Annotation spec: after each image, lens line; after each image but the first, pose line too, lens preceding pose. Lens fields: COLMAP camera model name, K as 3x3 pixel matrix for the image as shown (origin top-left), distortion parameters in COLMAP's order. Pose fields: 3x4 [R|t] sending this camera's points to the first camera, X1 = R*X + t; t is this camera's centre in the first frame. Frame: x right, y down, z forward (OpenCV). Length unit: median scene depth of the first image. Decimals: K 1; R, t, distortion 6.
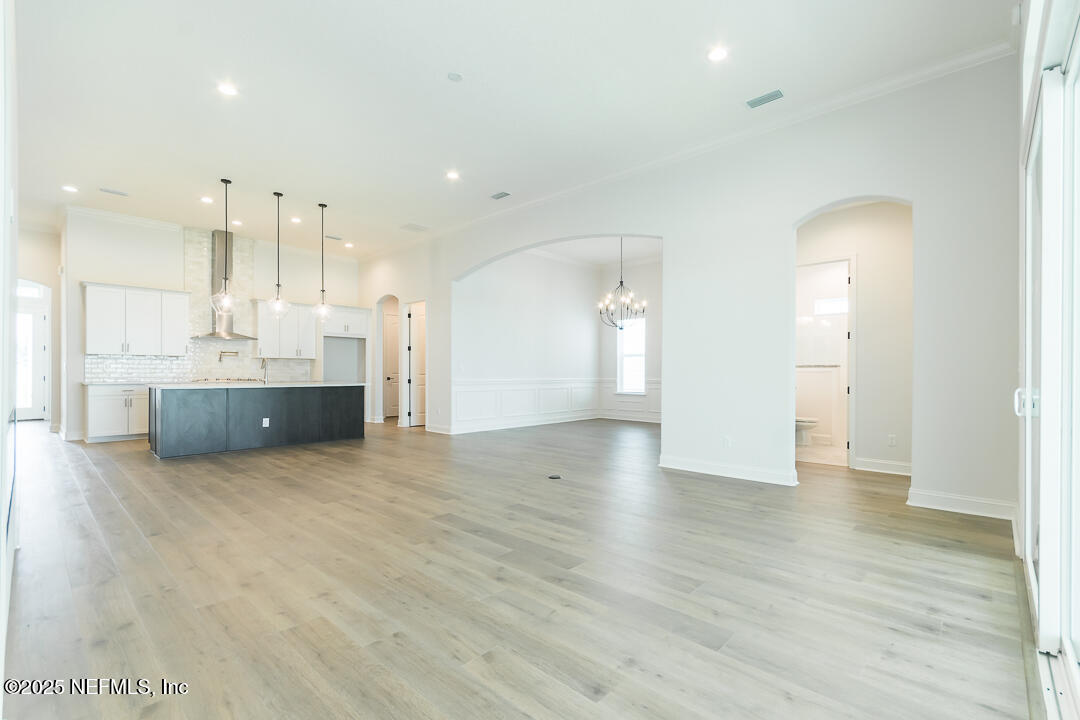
lens RADIAL K [[488.3, 0, 543.2], [0, 488.3, 370.2], [0, 0, 1]] dist [-0.001511, 0.000447]
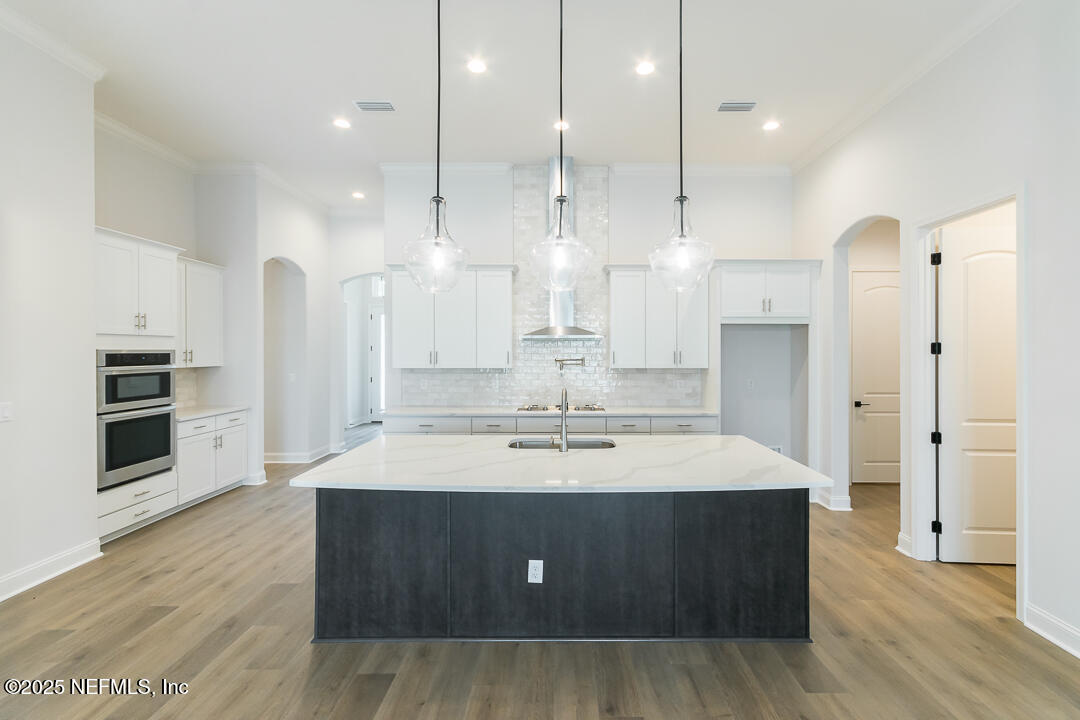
lens RADIAL K [[488.3, 0, 565.5], [0, 488.3, 354.9], [0, 0, 1]] dist [-0.001511, 0.000447]
pose [[0.695636, 0.001260, -0.718393, -0.204624], [0.005142, 0.999964, 0.006733, -0.043616], [0.718376, -0.008378, 0.695605, 0.545635]]
